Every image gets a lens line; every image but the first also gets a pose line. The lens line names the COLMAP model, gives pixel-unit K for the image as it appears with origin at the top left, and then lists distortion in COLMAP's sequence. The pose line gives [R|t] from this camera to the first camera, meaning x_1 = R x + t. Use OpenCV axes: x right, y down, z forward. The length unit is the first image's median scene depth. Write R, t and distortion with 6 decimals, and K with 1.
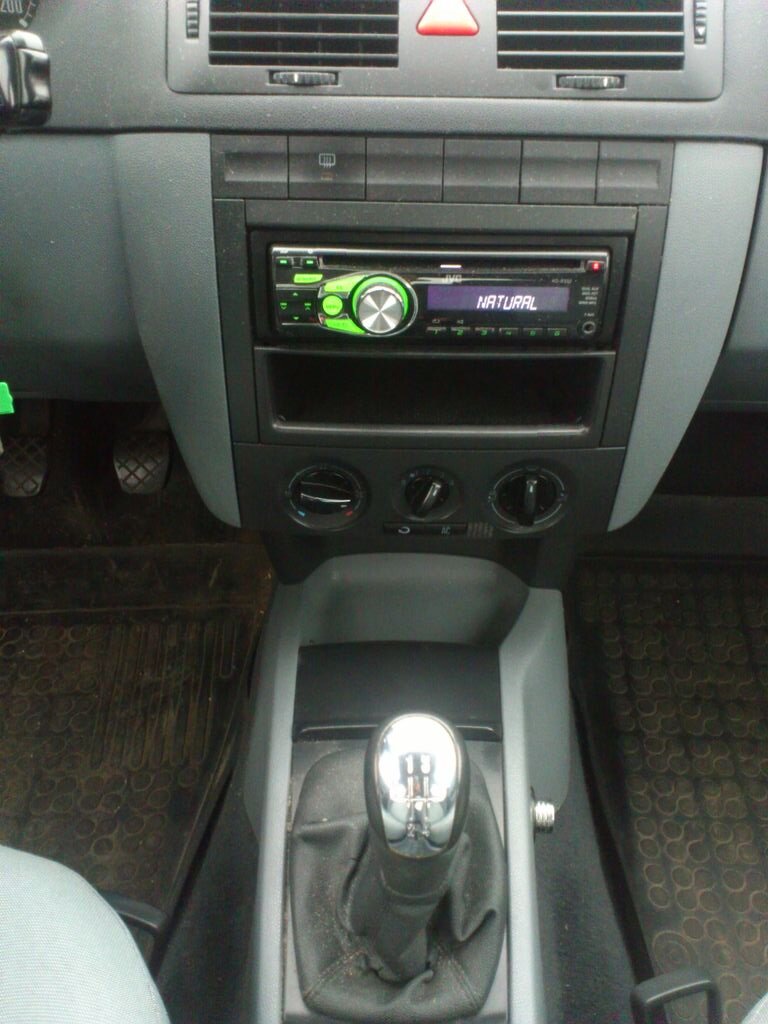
lens RADIAL K [[901.5, 0, 383.8], [0, 901.5, 515.9], [0, 0, 1]] dist [0.002993, -0.011863]
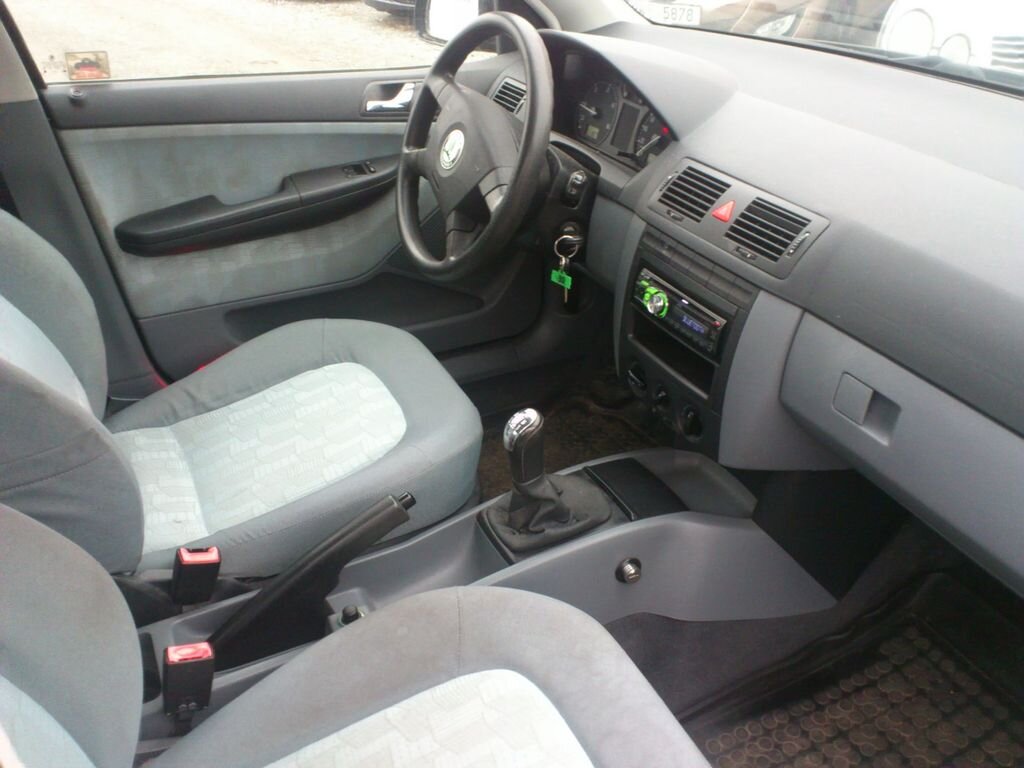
lens RADIAL K [[901.5, 0, 511.8], [0, 901.5, 385.4], [0, 0, 1]] dist [0.002993, -0.011863]
pose [[0.442277, 0.446335, -0.777931, 1.860213], [-0.565407, 0.812062, 0.144466, -0.183055], [0.696208, 0.375954, 0.611517, -0.716680]]
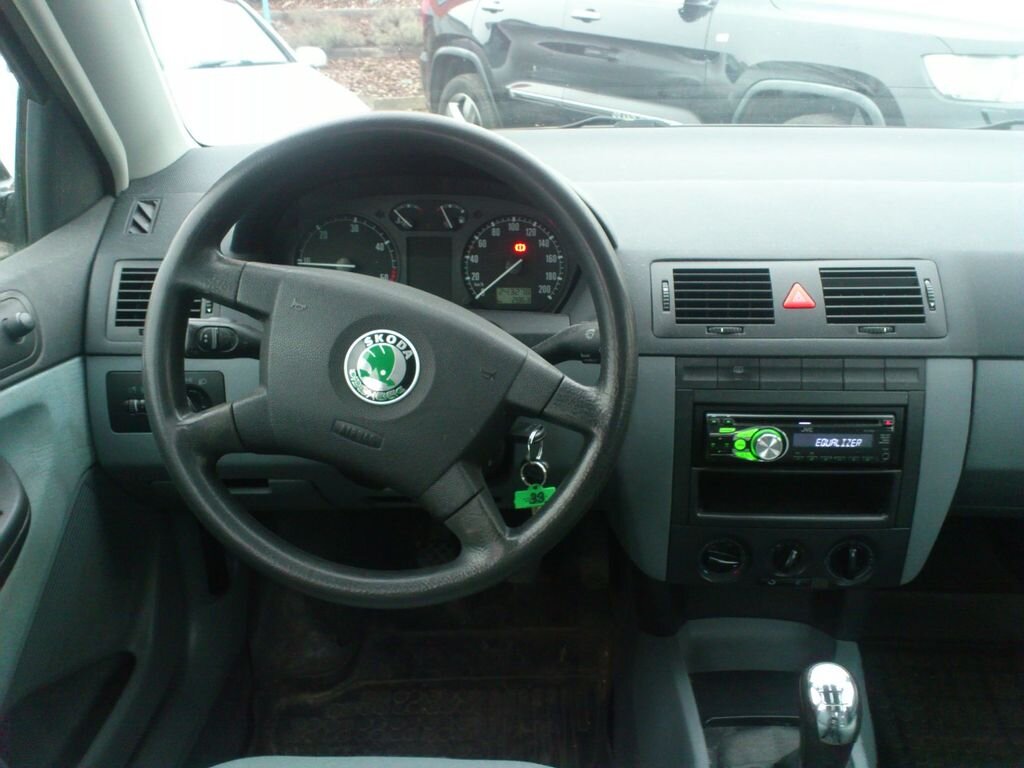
lens RADIAL K [[901.5, 0, 511.9], [0, 901.5, 386.5], [0, 0, 1]] dist [0.002993, -0.011863]
pose [[0.998577, -0.007911, -0.052739, -0.419588], [-0.008403, 0.953238, -0.302105, 0.205249], [0.052662, 0.302118, 0.951815, -0.779687]]
